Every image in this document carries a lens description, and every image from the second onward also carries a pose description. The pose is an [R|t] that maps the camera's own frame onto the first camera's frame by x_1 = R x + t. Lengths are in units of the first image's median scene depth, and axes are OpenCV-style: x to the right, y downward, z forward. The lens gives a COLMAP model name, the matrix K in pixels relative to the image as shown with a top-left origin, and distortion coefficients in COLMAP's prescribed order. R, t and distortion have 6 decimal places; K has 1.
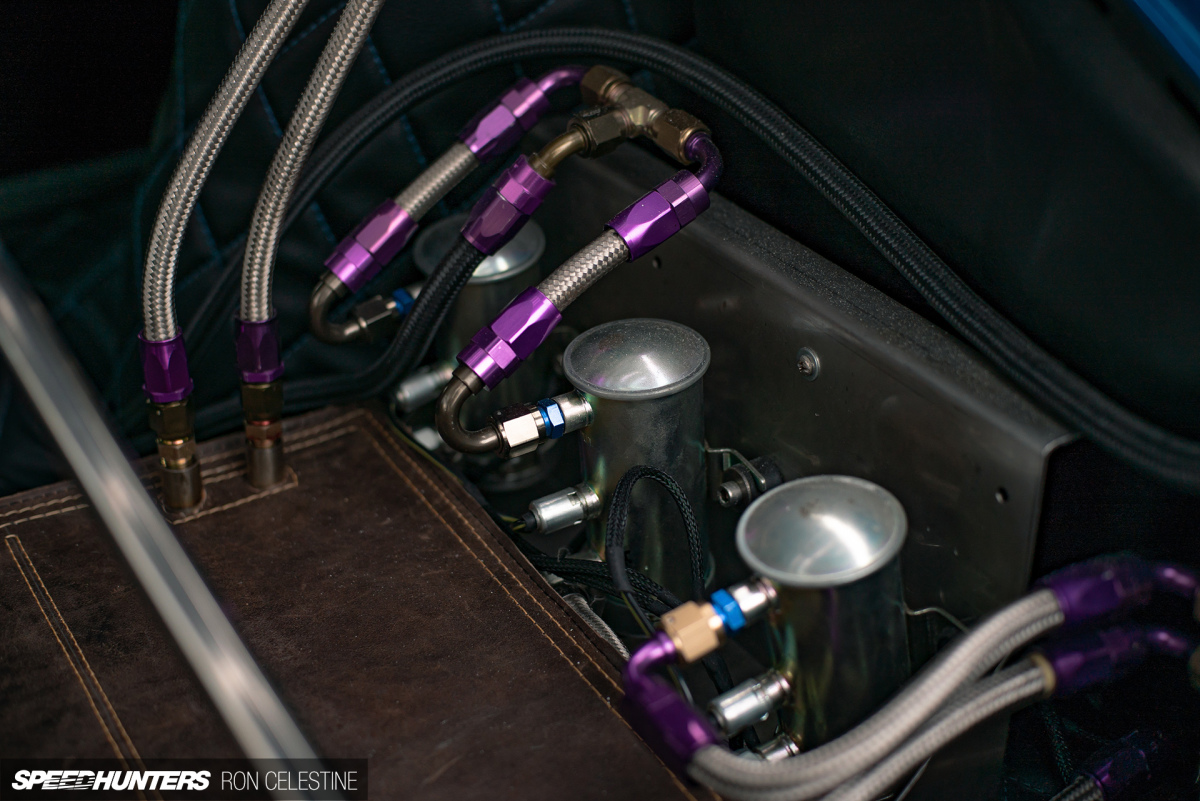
lens RADIAL K [[1771.0, 0, 600.0], [0, 1771.0, 400.5], [0, 0, 1]] dist [-0.219627, 0.031777]
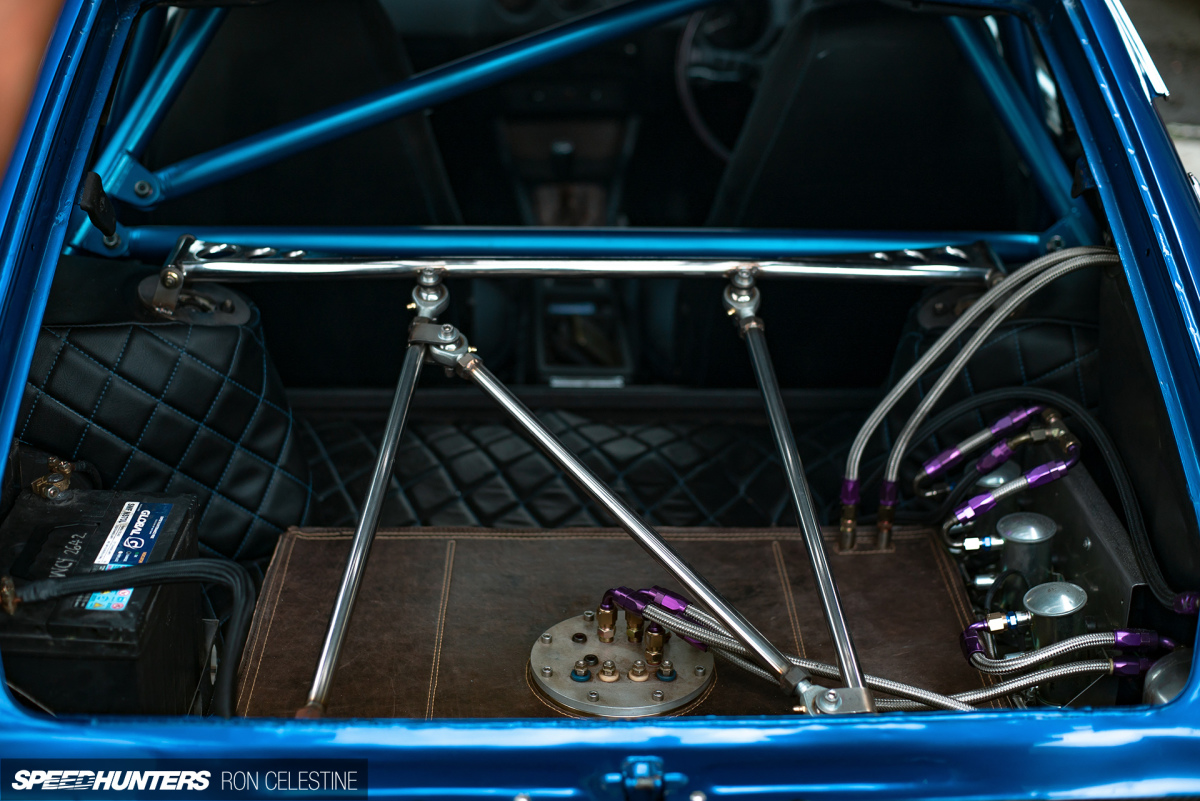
lens RADIAL K [[1771.0, 0, 600.0], [0, 1771.0, 400.5], [0, 0, 1]] dist [-0.219627, 0.031777]
pose [[0.872204, 0.196915, -0.447756, 0.542986], [-0.242956, 0.968890, -0.047164, 0.062081], [0.424539, 0.149922, 0.892911, -1.425802]]
